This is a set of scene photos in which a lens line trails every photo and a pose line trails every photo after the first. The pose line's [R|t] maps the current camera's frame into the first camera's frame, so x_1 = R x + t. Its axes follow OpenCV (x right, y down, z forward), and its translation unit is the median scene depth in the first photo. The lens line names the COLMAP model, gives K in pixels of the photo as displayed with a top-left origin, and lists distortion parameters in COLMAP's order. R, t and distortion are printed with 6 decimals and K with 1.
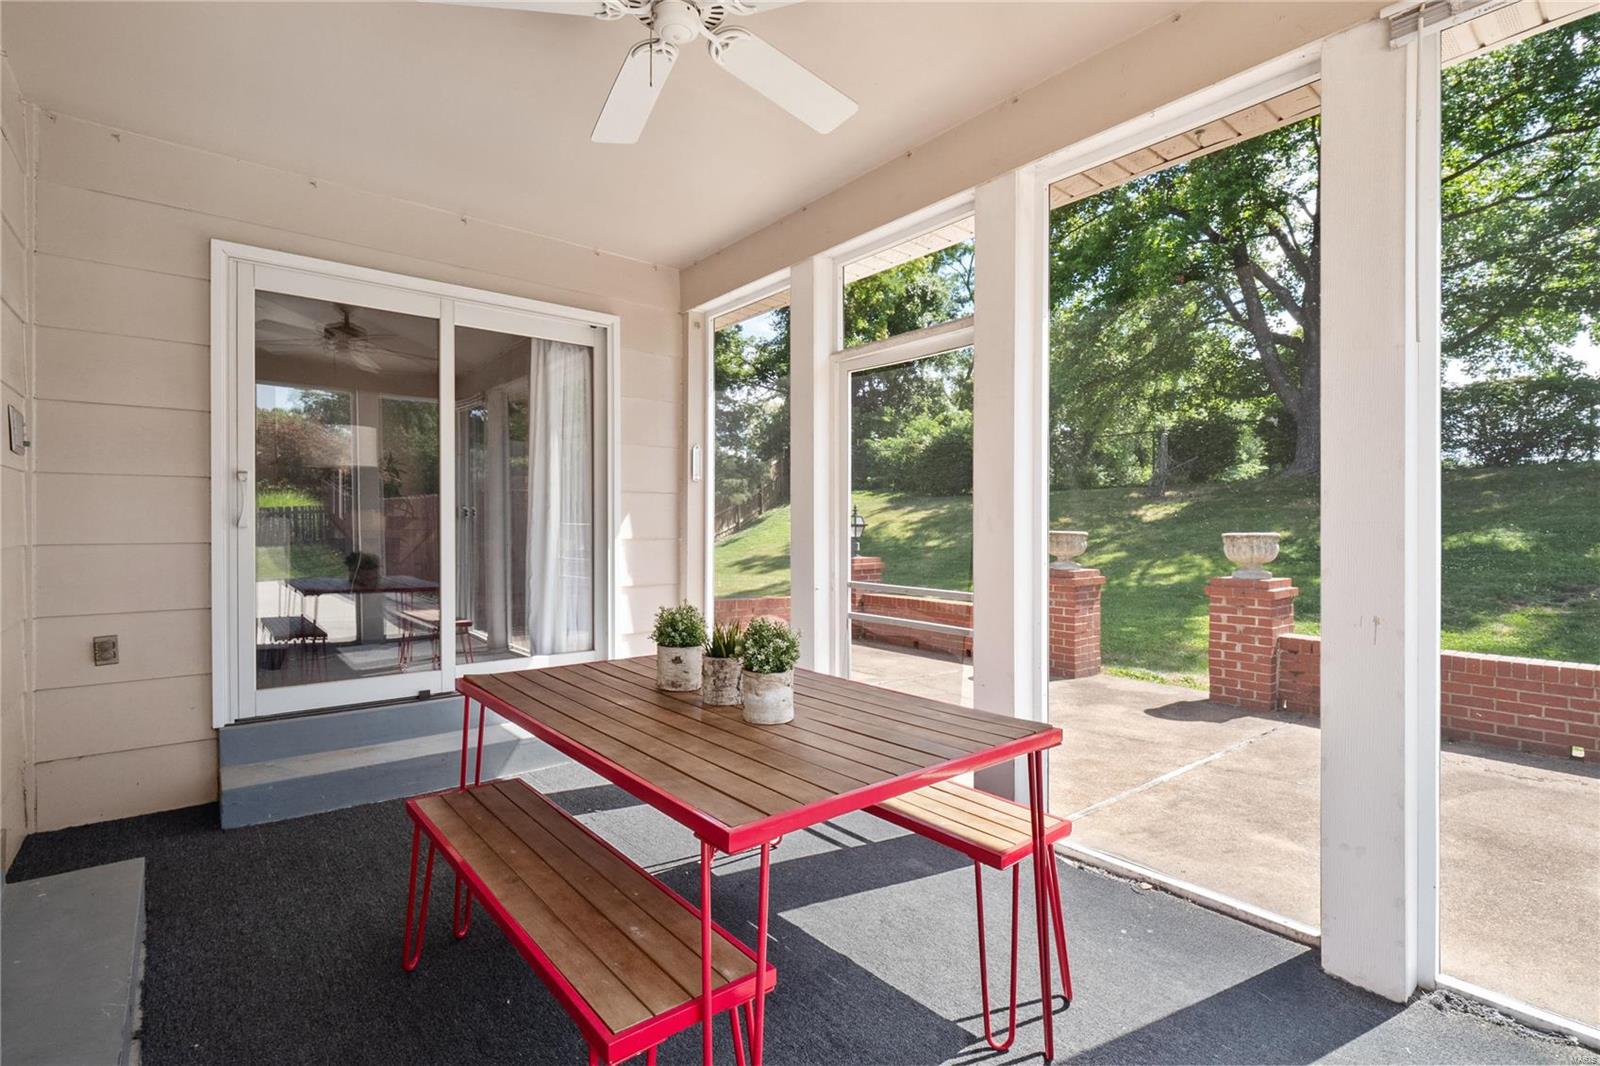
lens RADIAL K [[753.0, 0, 789.0], [0, 753.0, 532.1], [0, 0, 1]] dist [-0.004666, -0.001740]
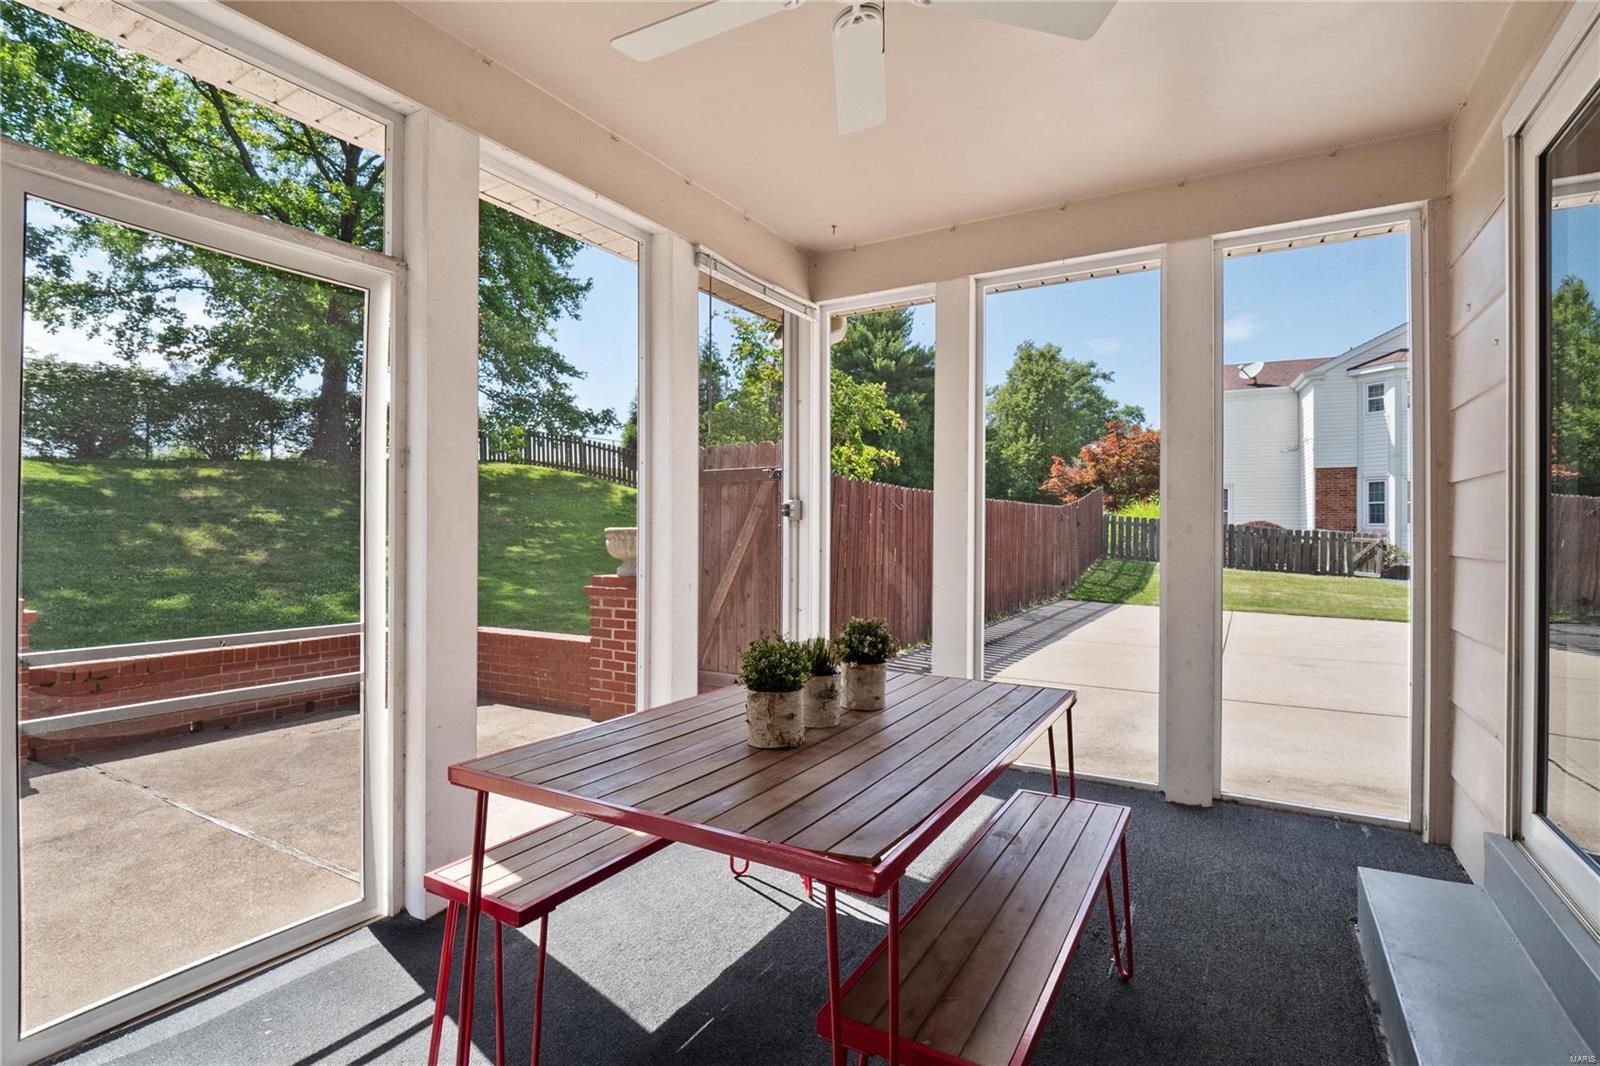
lens RADIAL K [[753.0, 0, 803.2], [0, 753.0, 507.3], [0, 0, 1]] dist [-0.004666, -0.001740]
pose [[-0.344192, 0.027611, 0.938493, -0.508860], [0.003233, 0.999596, -0.028223, -0.008894], [-0.938894, -0.006680, -0.344142, 0.702727]]
